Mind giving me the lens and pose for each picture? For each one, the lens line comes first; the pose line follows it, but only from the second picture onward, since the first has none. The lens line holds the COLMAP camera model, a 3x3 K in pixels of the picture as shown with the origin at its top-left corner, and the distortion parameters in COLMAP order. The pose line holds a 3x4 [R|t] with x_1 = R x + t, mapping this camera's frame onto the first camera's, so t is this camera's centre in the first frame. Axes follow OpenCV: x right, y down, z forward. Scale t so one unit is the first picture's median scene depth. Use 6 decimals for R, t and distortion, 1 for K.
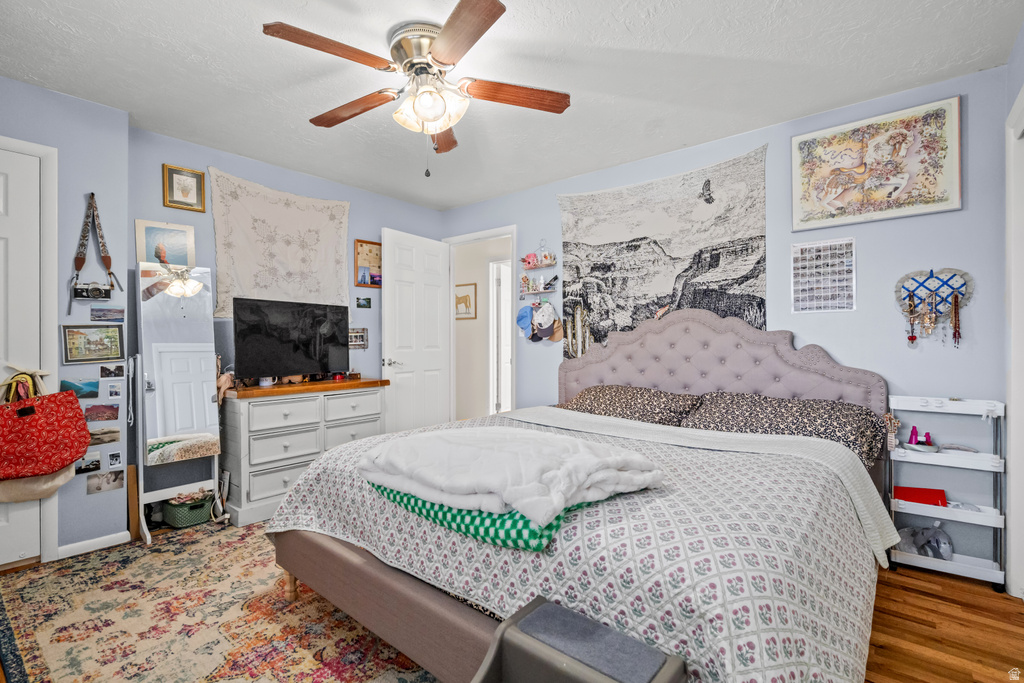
lens RADIAL K [[467.9, 0, 511.6], [0, 467.9, 344.5], [0, 0, 1]] dist [-0.005623, 0.002503]
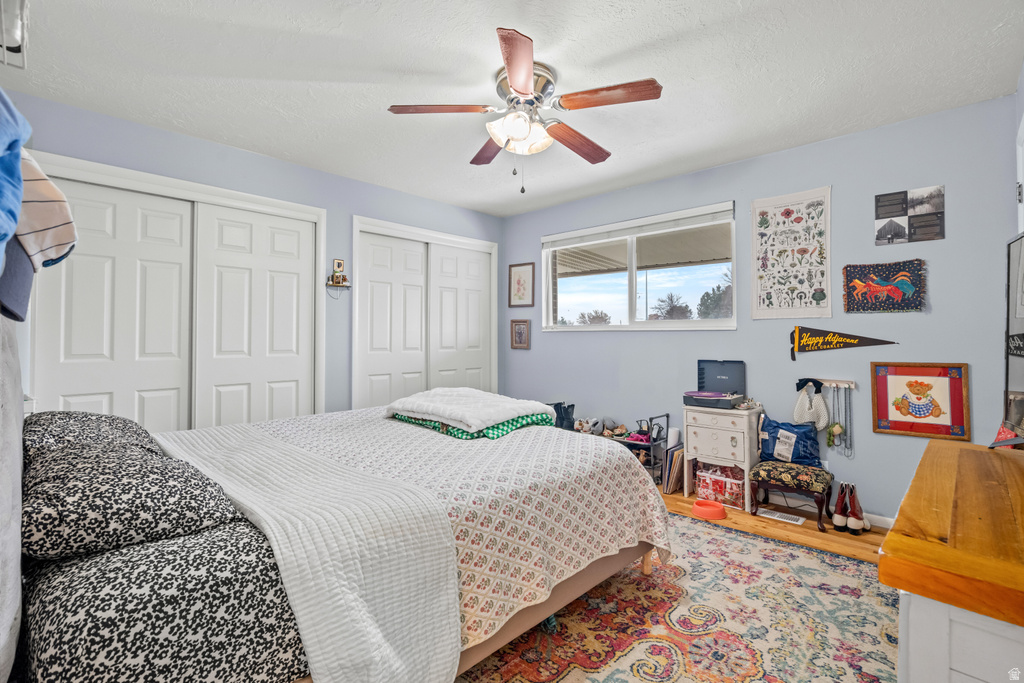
lens RADIAL K [[467.9, 0, 513.2], [0, 467.9, 338.3], [0, 0, 1]] dist [-0.005623, 0.002503]
pose [[-0.997175, 0.006451, 0.074833, -0.234113], [0.006351, 0.999979, -0.001580, -0.013446], [-0.074842, -0.001100, -0.997195, 2.083034]]
